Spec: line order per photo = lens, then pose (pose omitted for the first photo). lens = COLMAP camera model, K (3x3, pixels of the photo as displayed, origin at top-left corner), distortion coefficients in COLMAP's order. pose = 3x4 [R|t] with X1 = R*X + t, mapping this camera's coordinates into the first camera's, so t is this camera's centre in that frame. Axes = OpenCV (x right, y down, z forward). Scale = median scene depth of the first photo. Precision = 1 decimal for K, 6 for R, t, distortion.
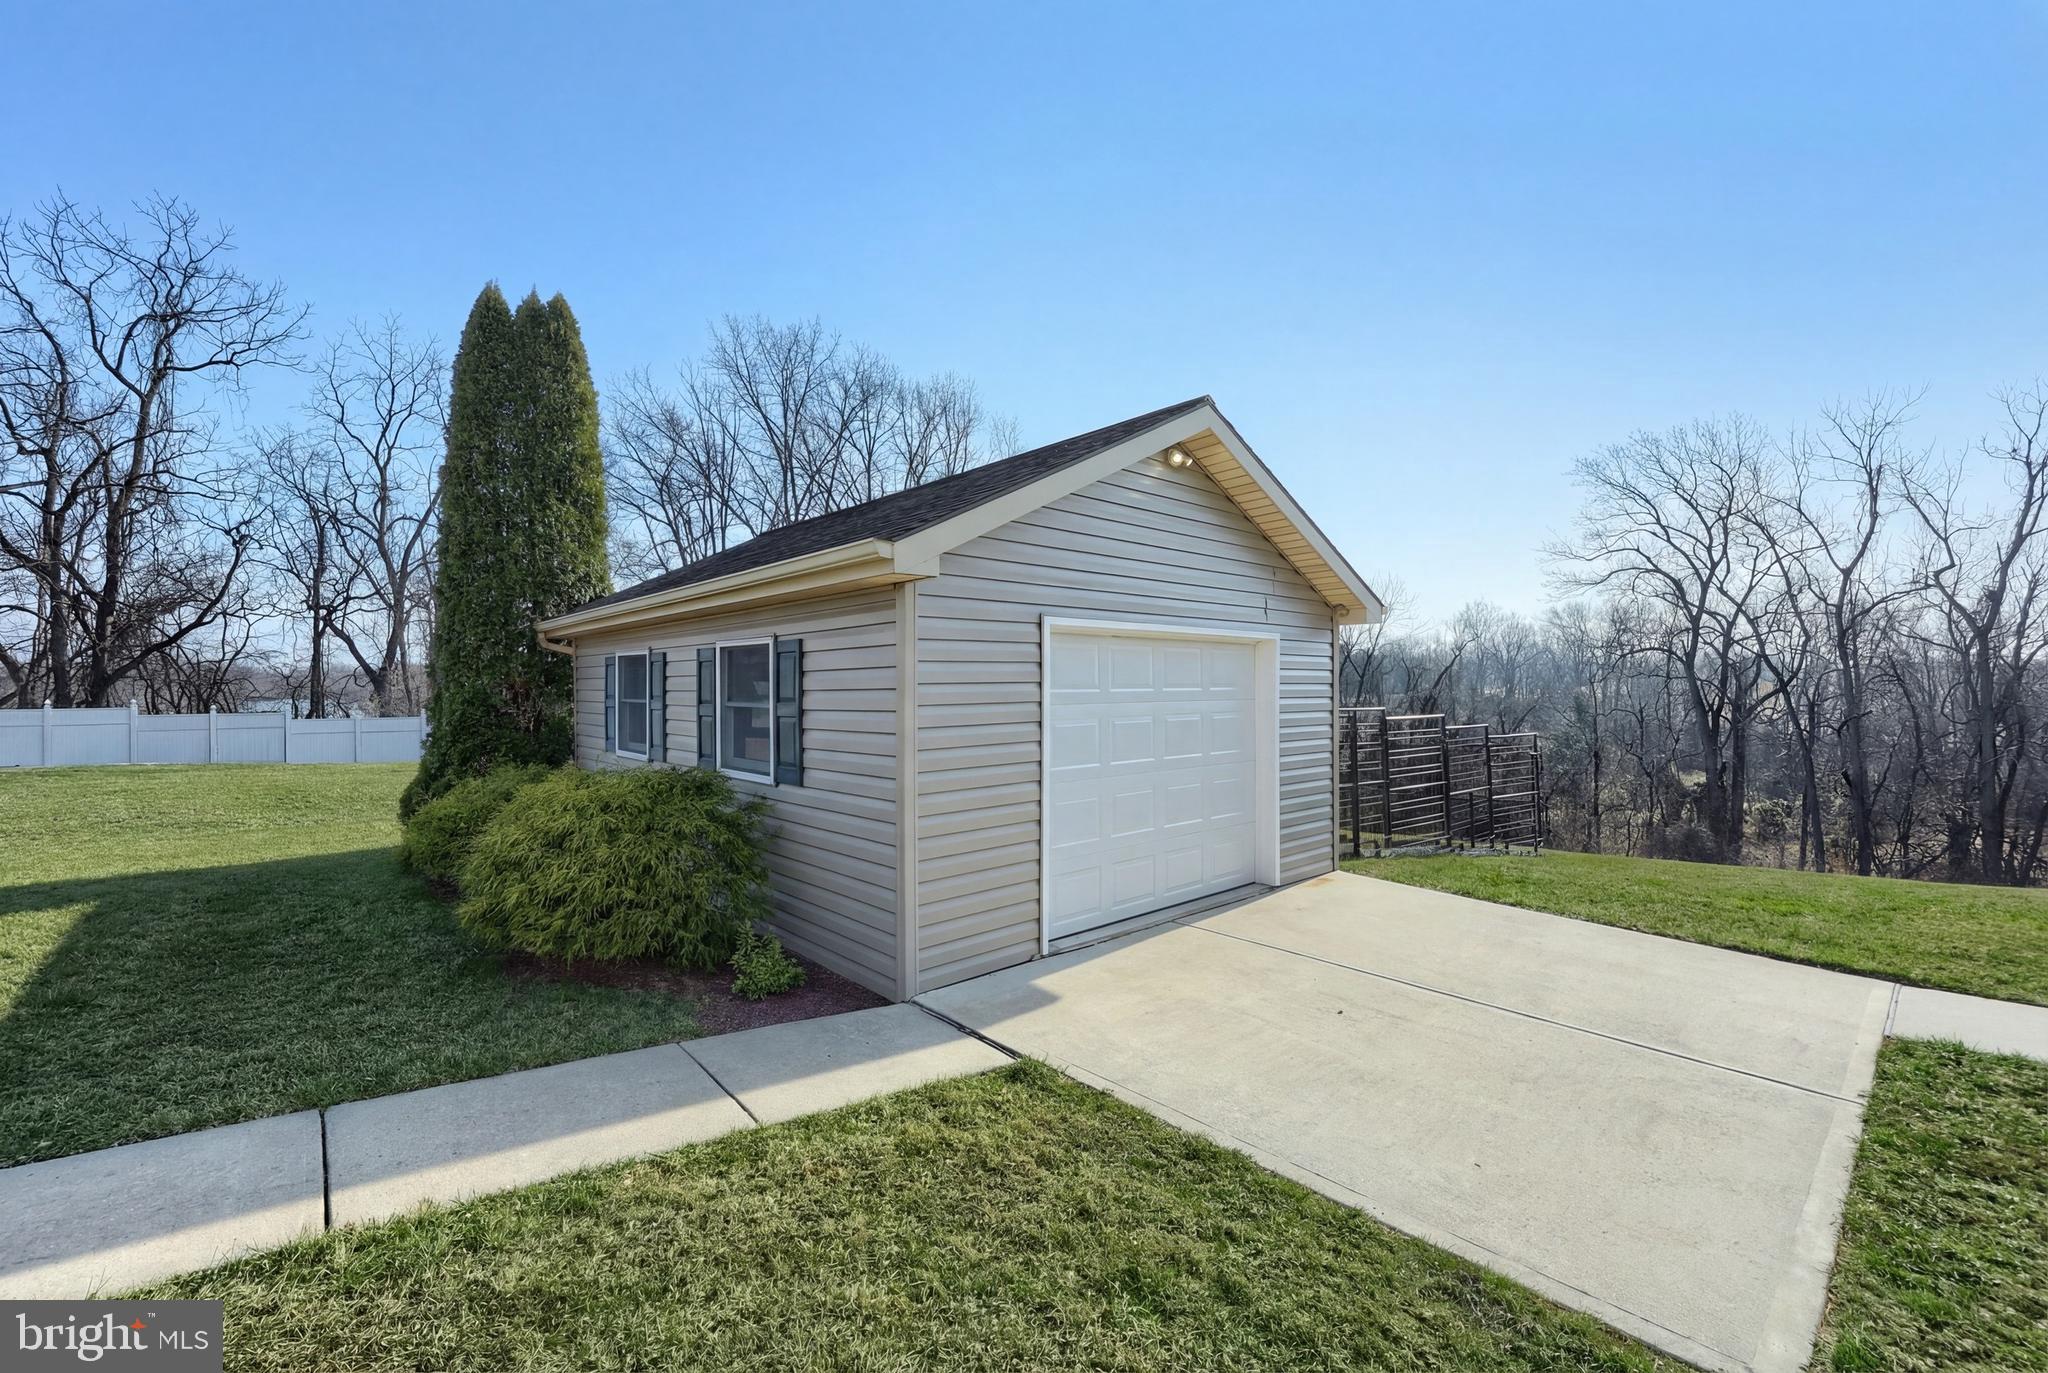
lens RADIAL K [[837.4, 0, 1025.4], [0, 837.4, 689.4], [0, 0, 1]] dist [-0.001900, -0.000022]
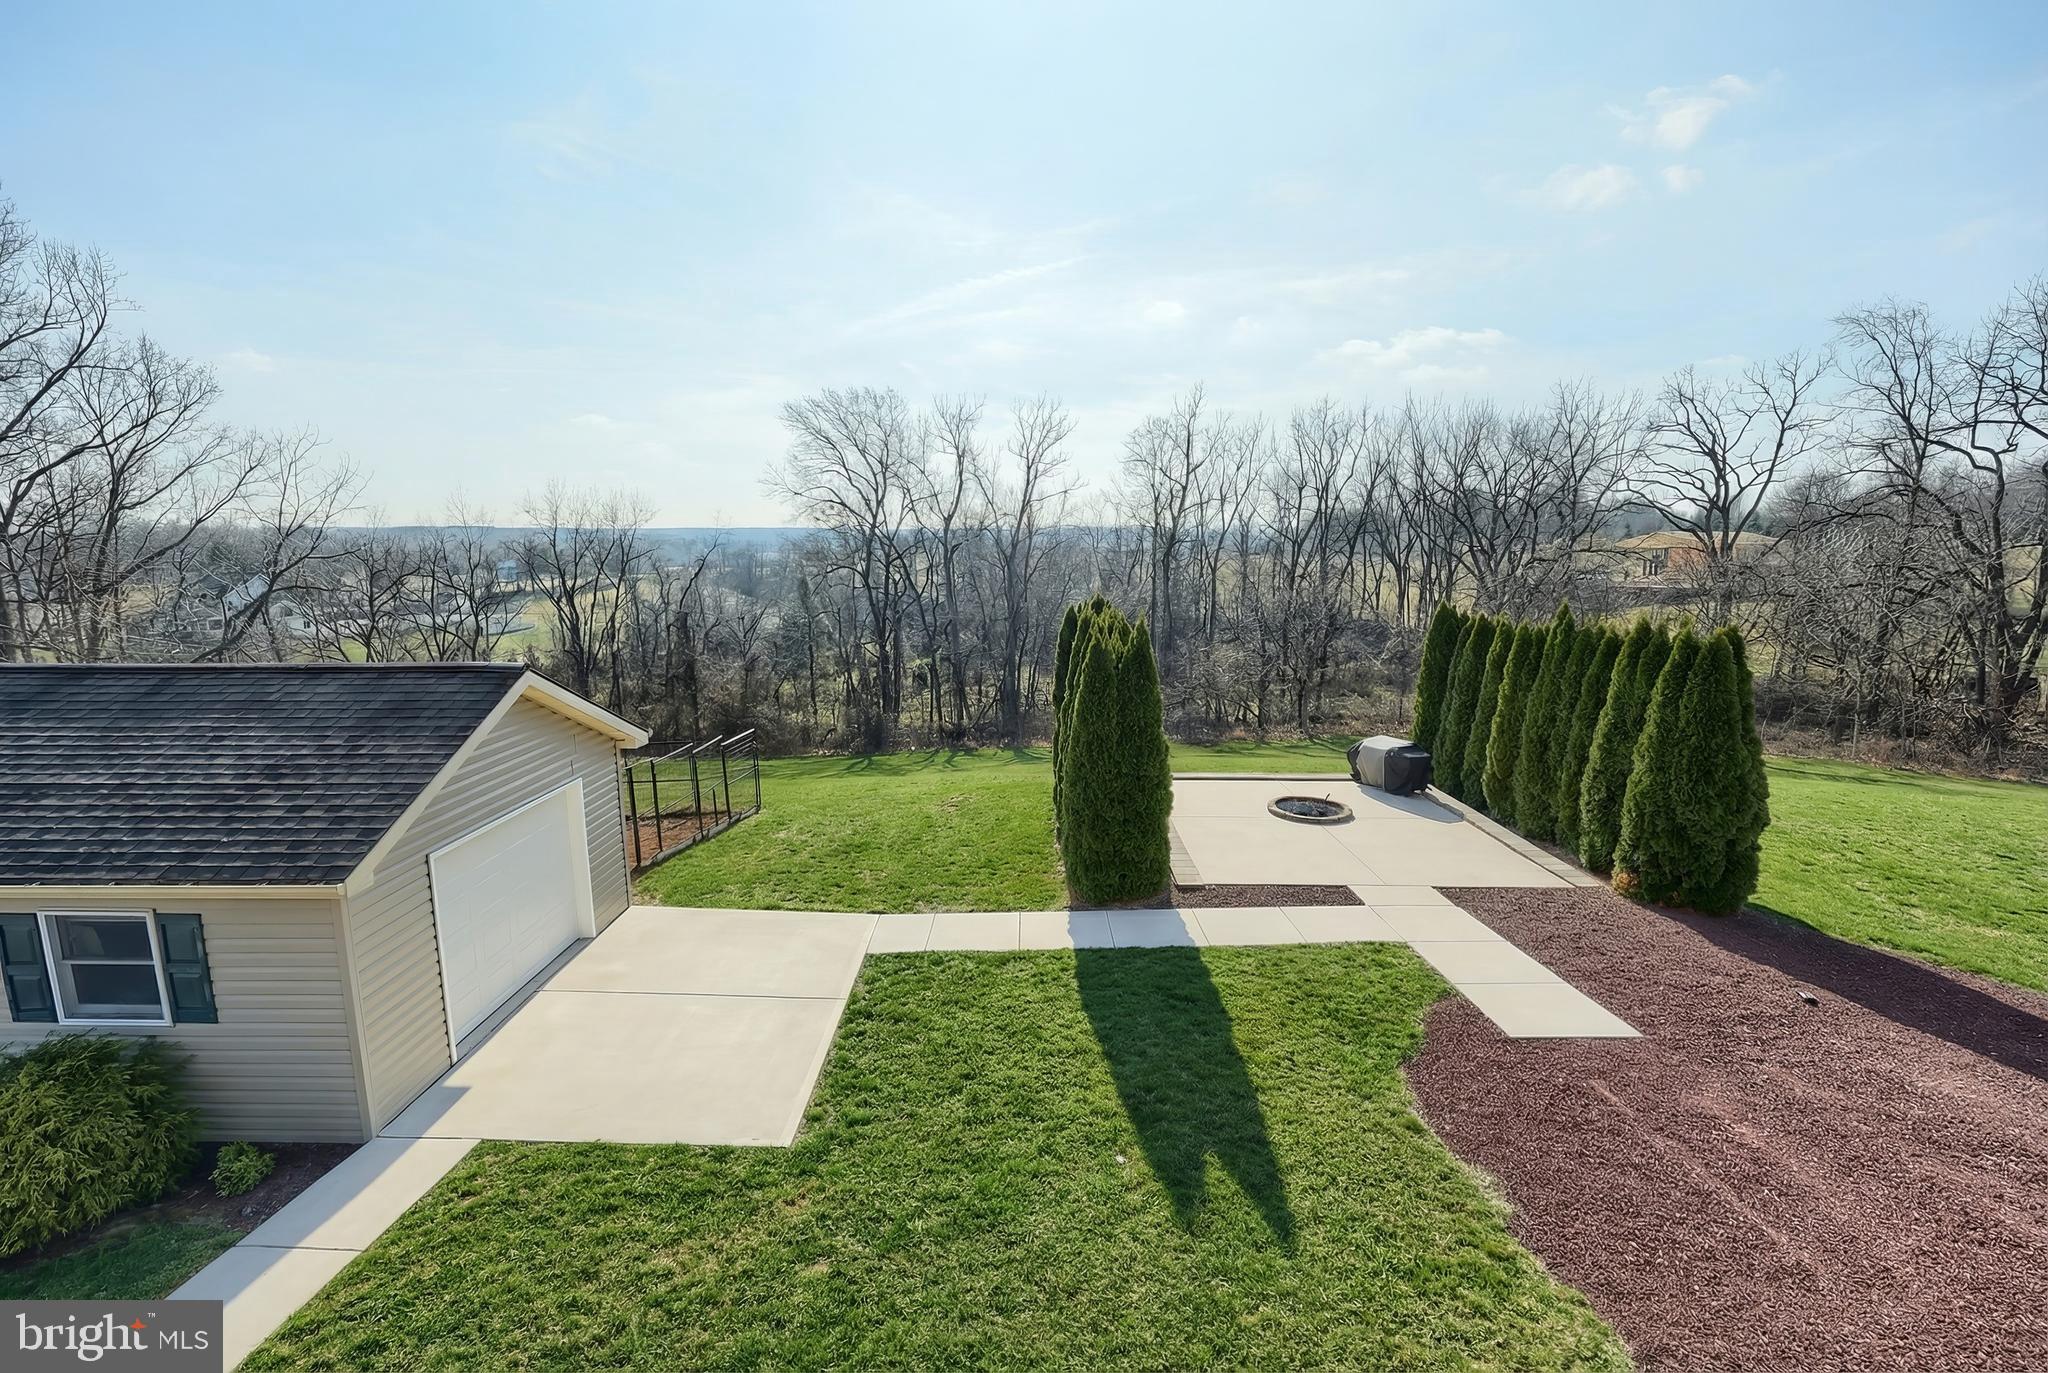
lens RADIAL K [[837.4, 0, 1025.4], [0, 837.4, 689.4], [0, 0, 1]] dist [-0.001900, -0.000022]
pose [[0.665955, -0.118771, 0.736476, -0.269694], [0.005812, 0.988040, 0.154085, -0.486541], [-0.745969, -0.098334, 0.658681, -0.604562]]
